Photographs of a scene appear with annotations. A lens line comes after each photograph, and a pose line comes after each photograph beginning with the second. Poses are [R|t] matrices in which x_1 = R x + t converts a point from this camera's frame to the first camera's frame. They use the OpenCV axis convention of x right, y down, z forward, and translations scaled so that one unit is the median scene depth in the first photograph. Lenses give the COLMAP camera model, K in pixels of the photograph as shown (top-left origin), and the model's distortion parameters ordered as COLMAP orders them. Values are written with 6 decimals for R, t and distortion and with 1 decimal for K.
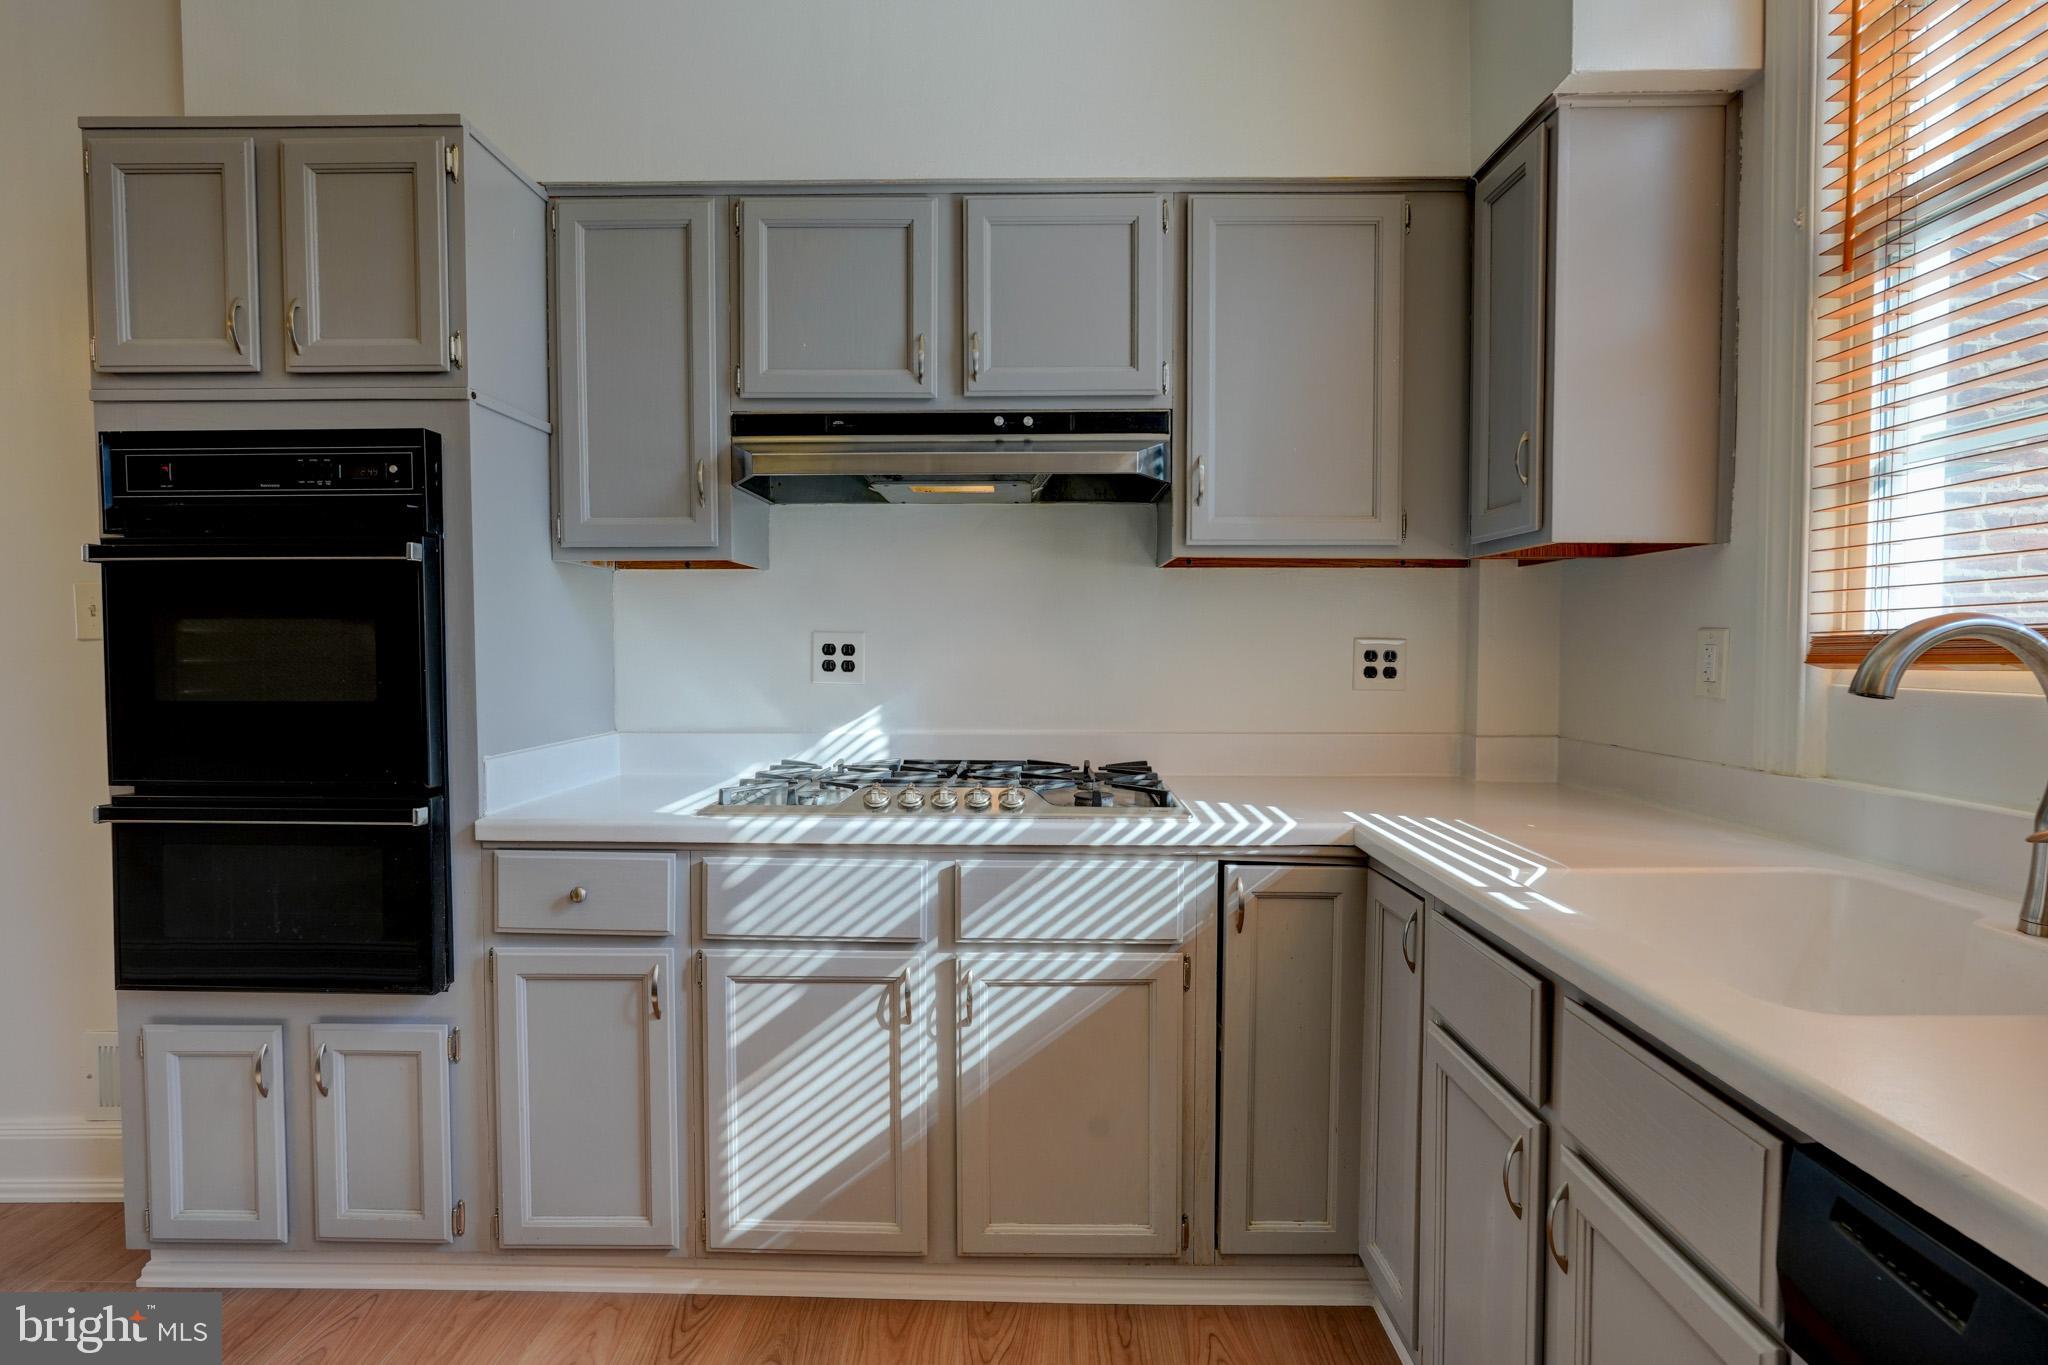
lens RADIAL K [[1031.2, 0, 1024.7], [0, 1031.2, 685.2], [0, 0, 1]] dist [-0.018104, 0.012038]
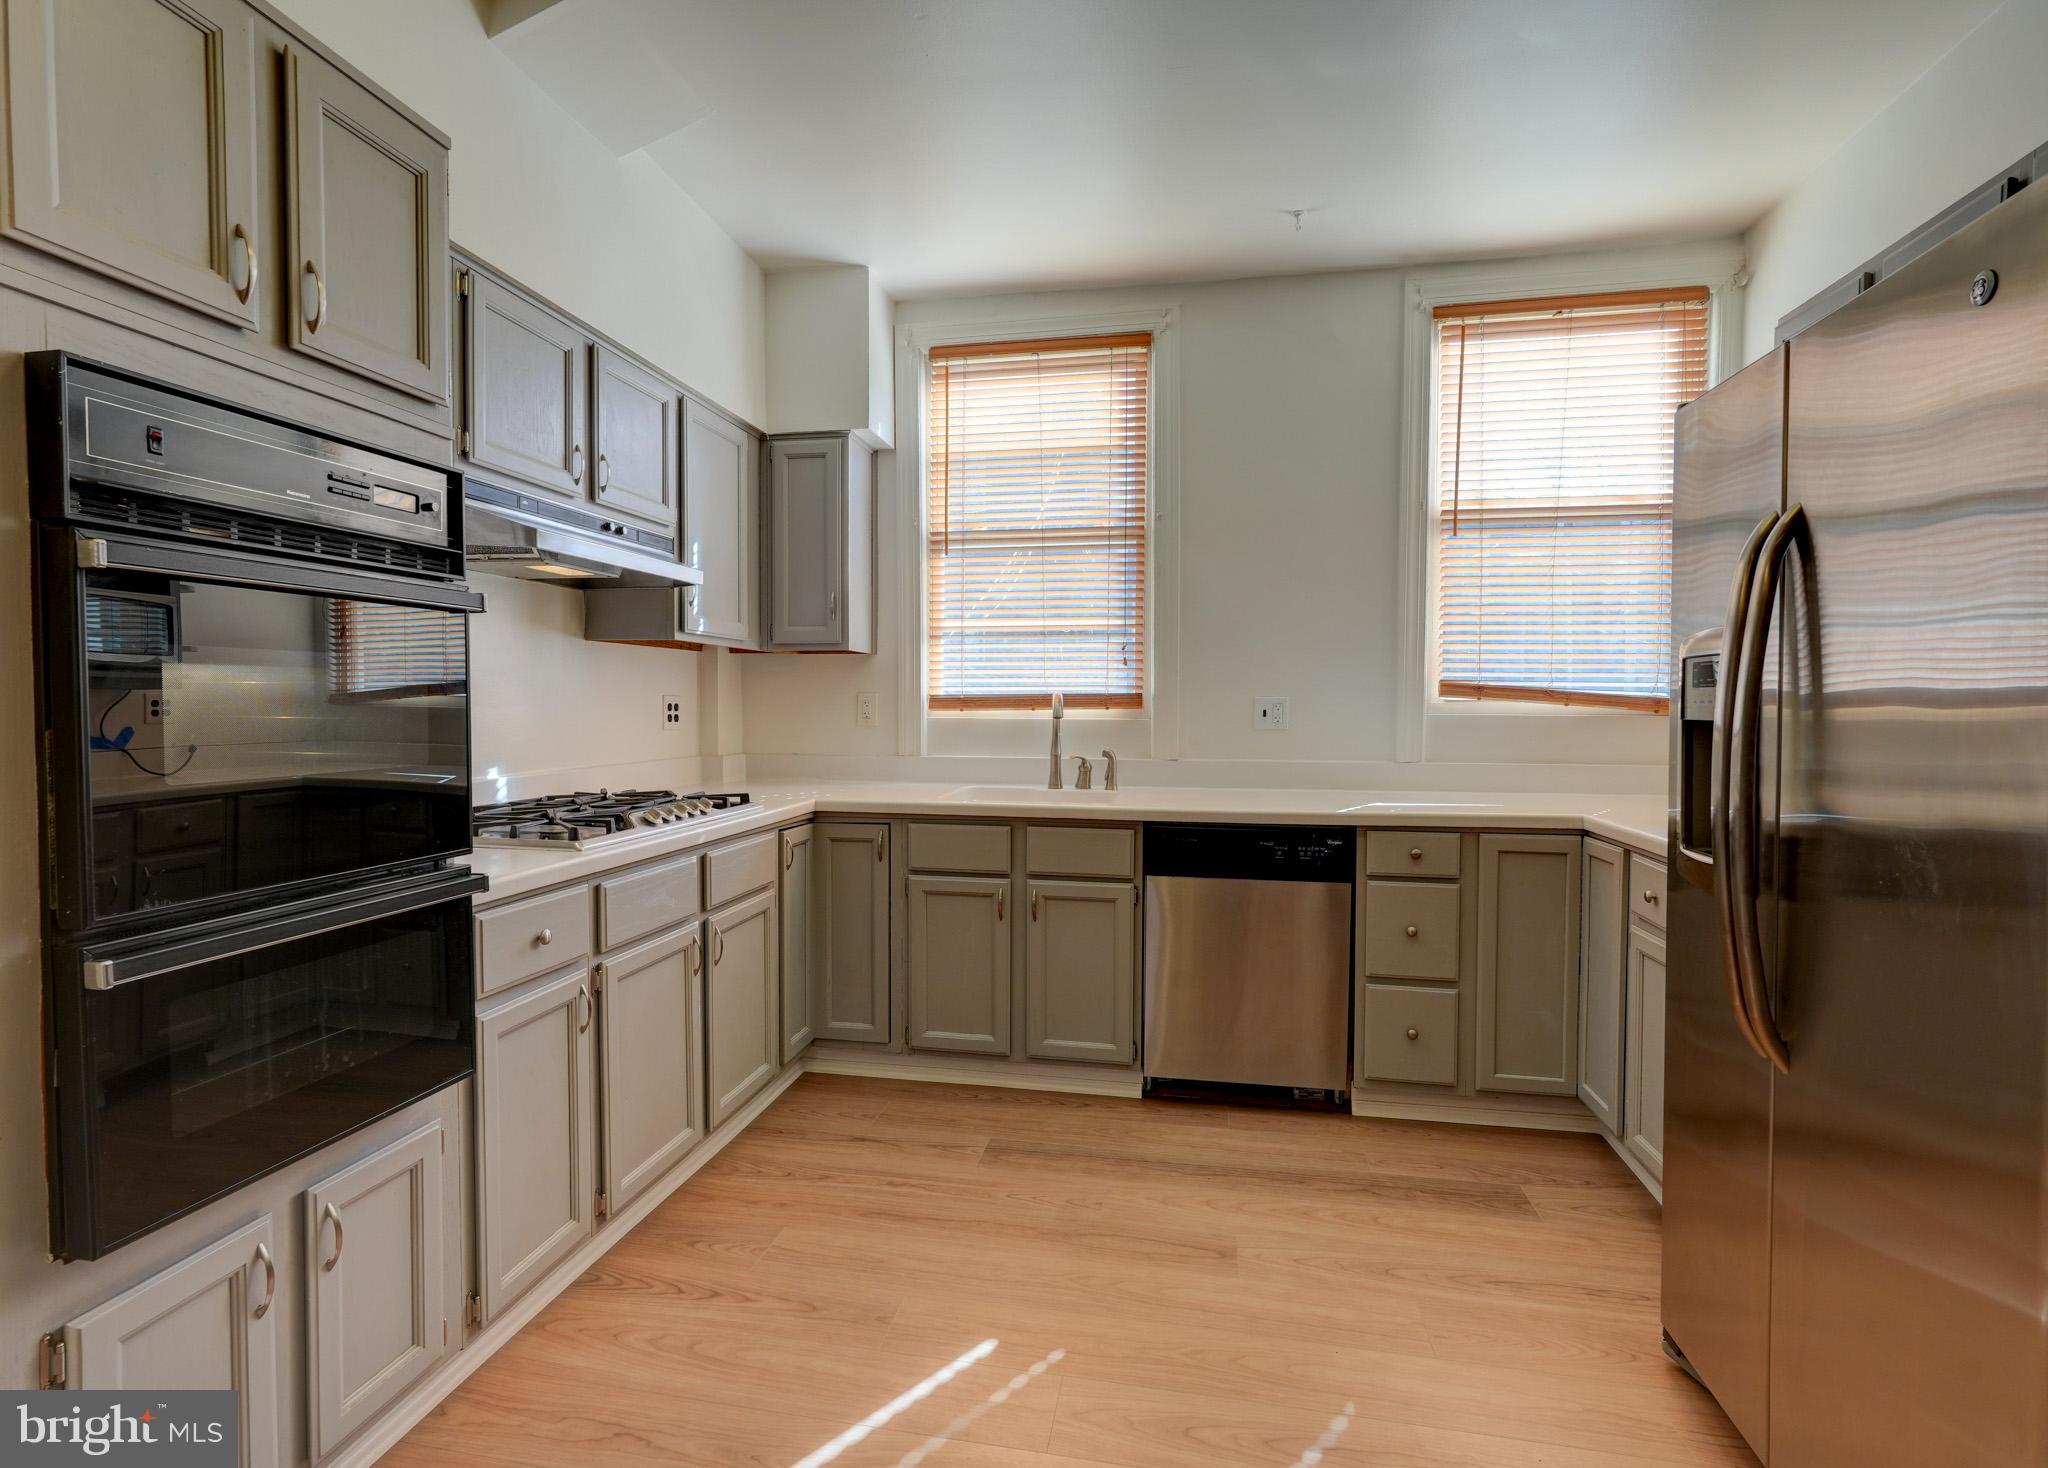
lens RADIAL K [[1019.7, 0, 992.3], [0, 1019.7, 734.3], [0, 0, 1]] dist [-0.003745, 0.000327]
pose [[0.188186, -0.032838, 0.981584, -1.353784], [0.033027, 0.999087, 0.027091, -0.017802], [-0.981578, 0.027321, 0.189099, 0.337309]]
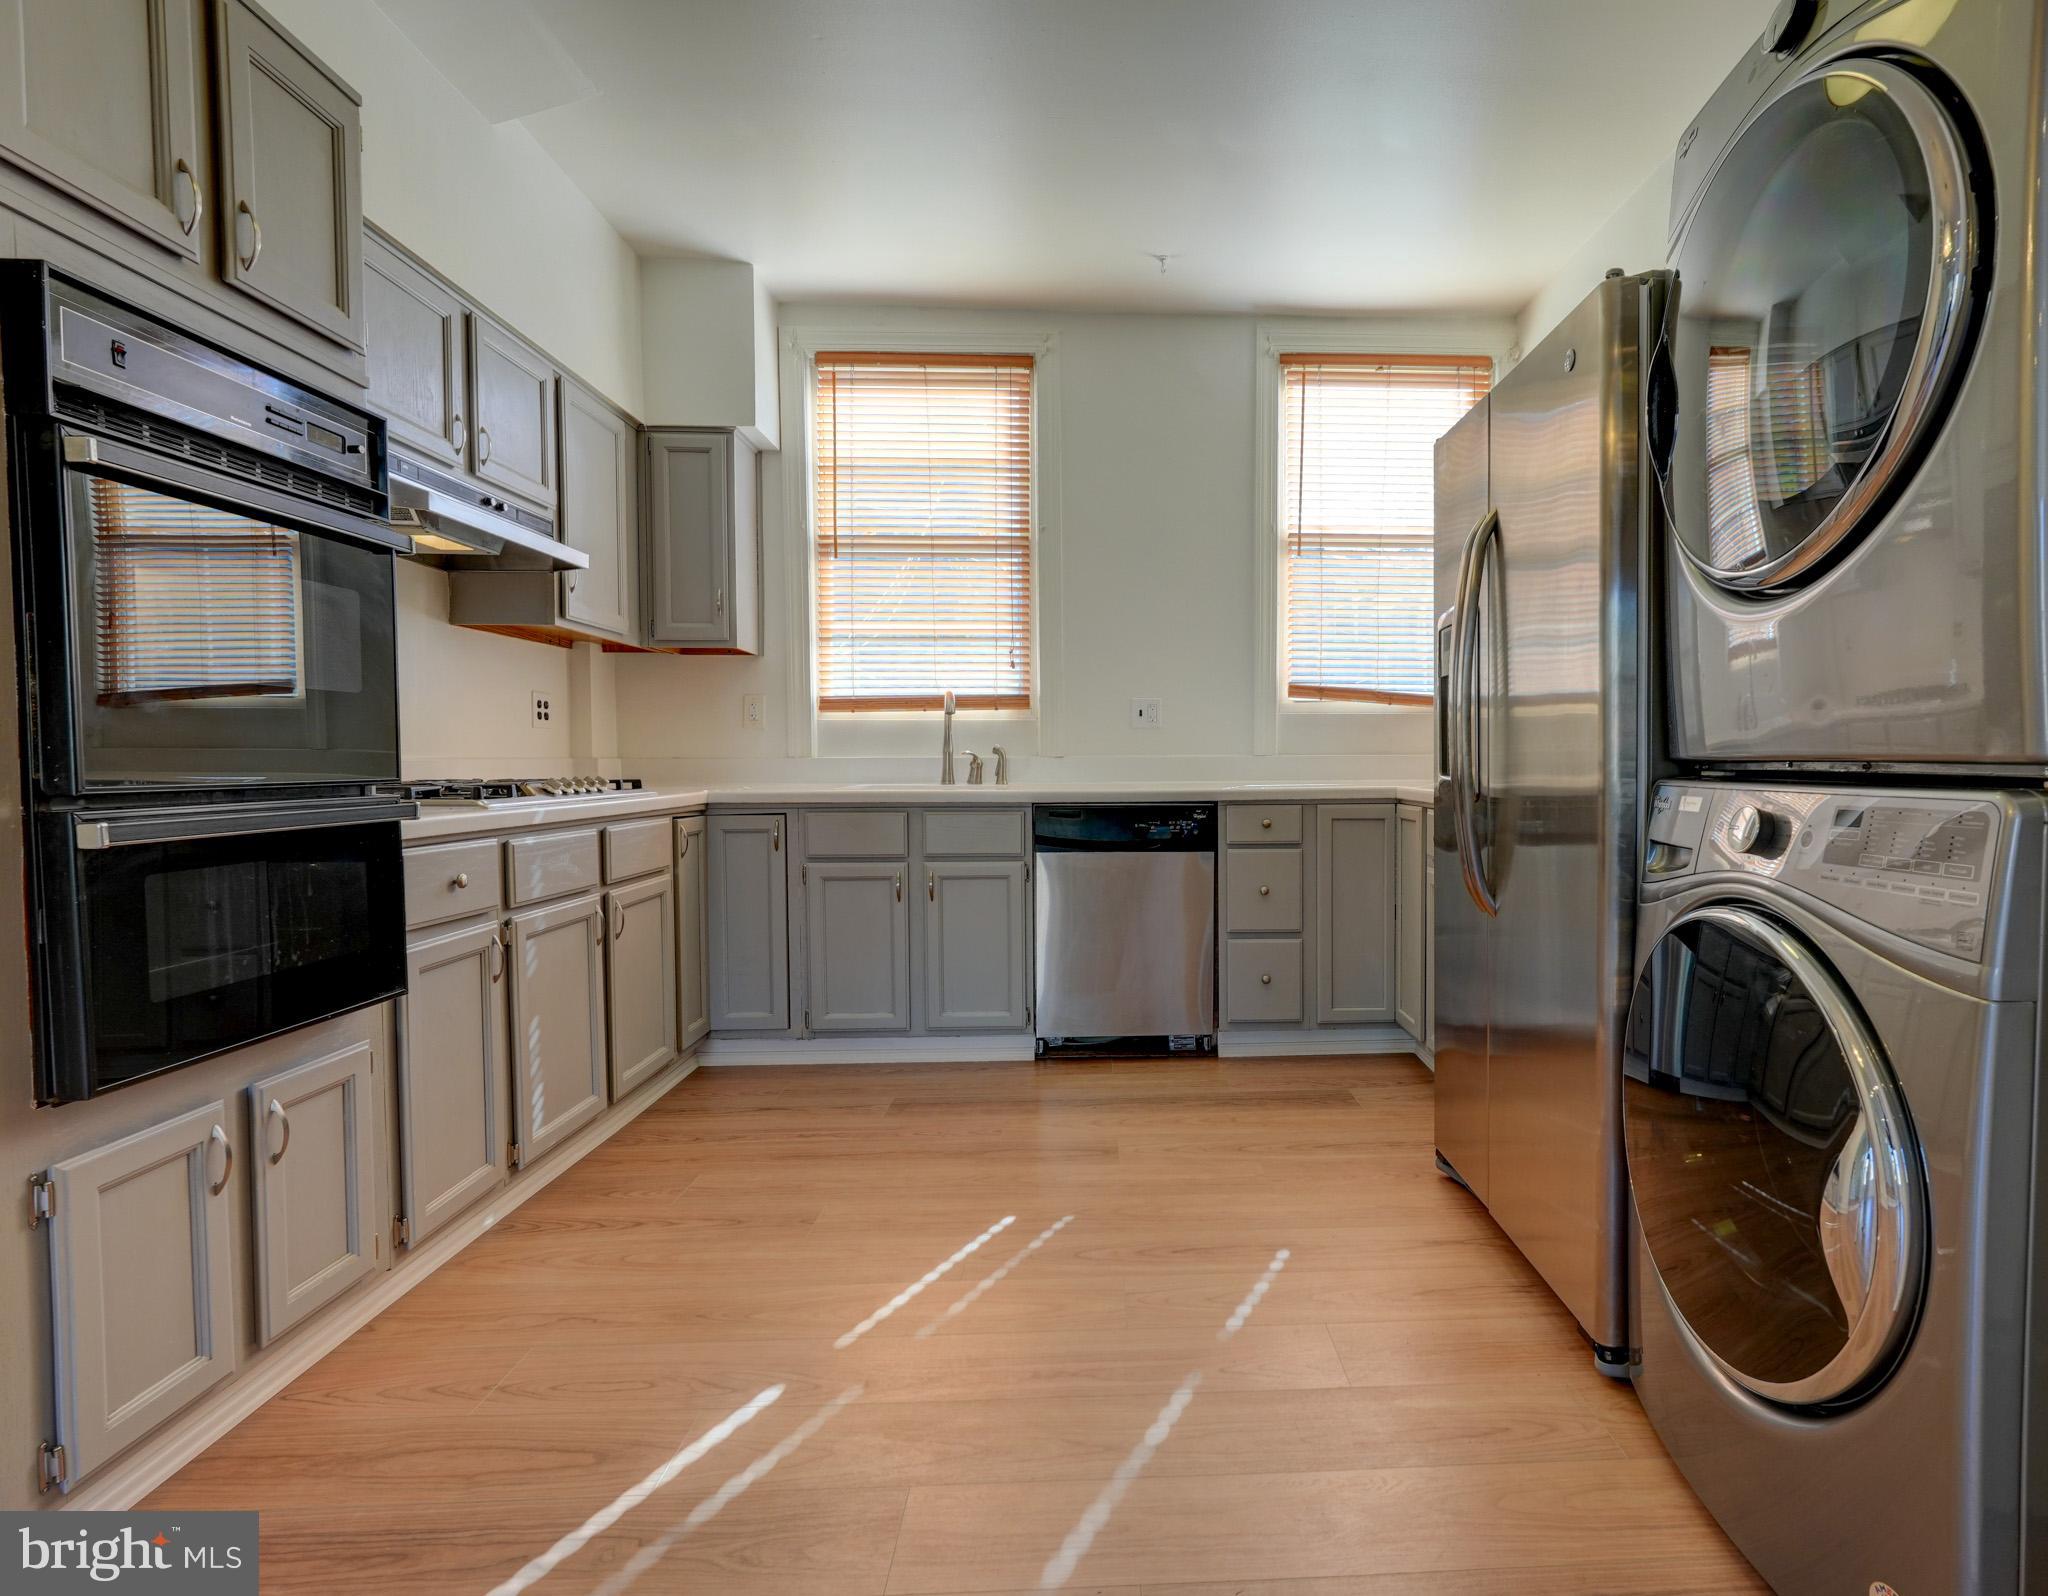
lens RADIAL K [[1082.6, 0, 1144.2], [0, 1082.6, 800.0], [0, 0, 1]] dist [-0.004385, 0.003565]
pose [[-0.063938, -0.040986, 0.997112, -1.607116], [0.038510, 0.998311, 0.043505, 0.094233], [-0.997211, 0.041180, -0.062252, 0.335745]]
